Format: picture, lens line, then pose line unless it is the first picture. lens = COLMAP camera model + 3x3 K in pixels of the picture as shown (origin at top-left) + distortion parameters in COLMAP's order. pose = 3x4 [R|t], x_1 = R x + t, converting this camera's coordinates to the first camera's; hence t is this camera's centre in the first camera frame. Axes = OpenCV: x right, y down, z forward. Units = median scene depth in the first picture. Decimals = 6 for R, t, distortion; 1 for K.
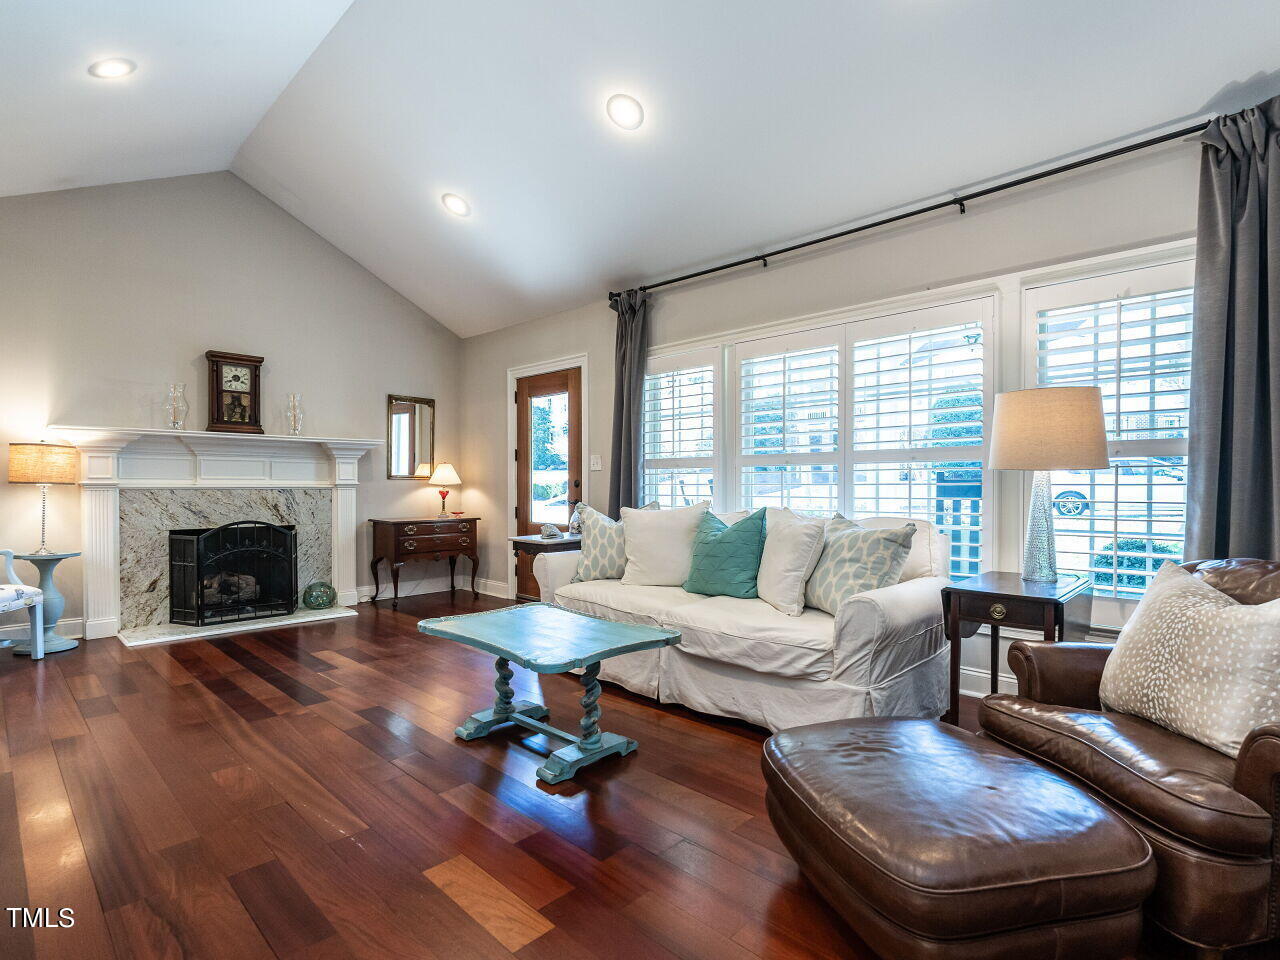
lens RADIAL K [[638.0, 0, 630.7], [0, 638.0, 489.5], [0, 0, 1]] dist [-0.003696, 0.000569]
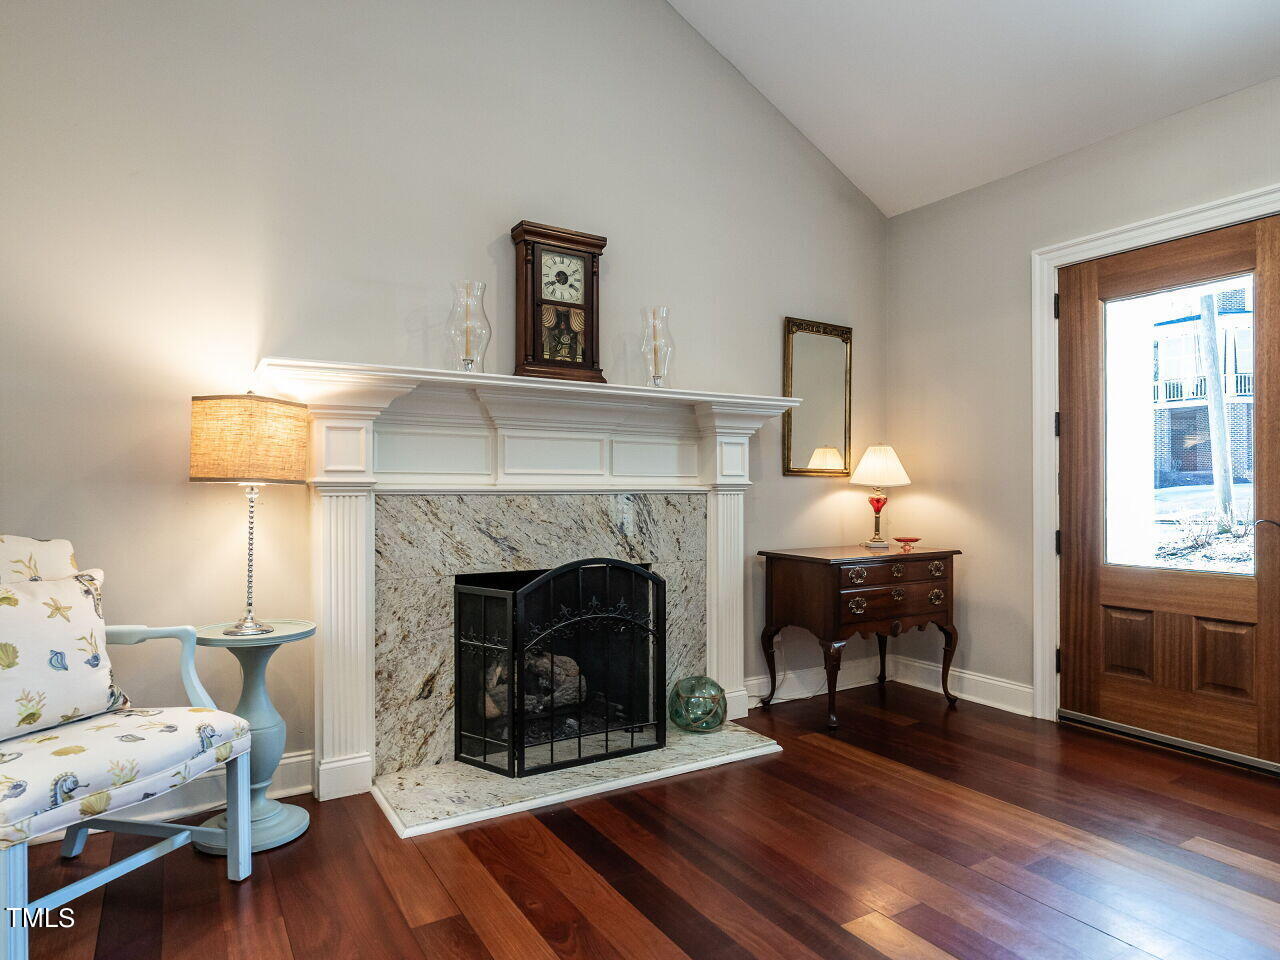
lens RADIAL K [[775.1, 0, 648.9], [0, 775.1, 482.4], [0, 0, 1]] dist [-0.011376, 0.000313]
pose [[0.968103, -0.002986, -0.250535, -0.399192], [-0.000996, 0.999875, -0.015766, 0.000075], [0.250551, 0.015513, 0.967979, 0.419772]]
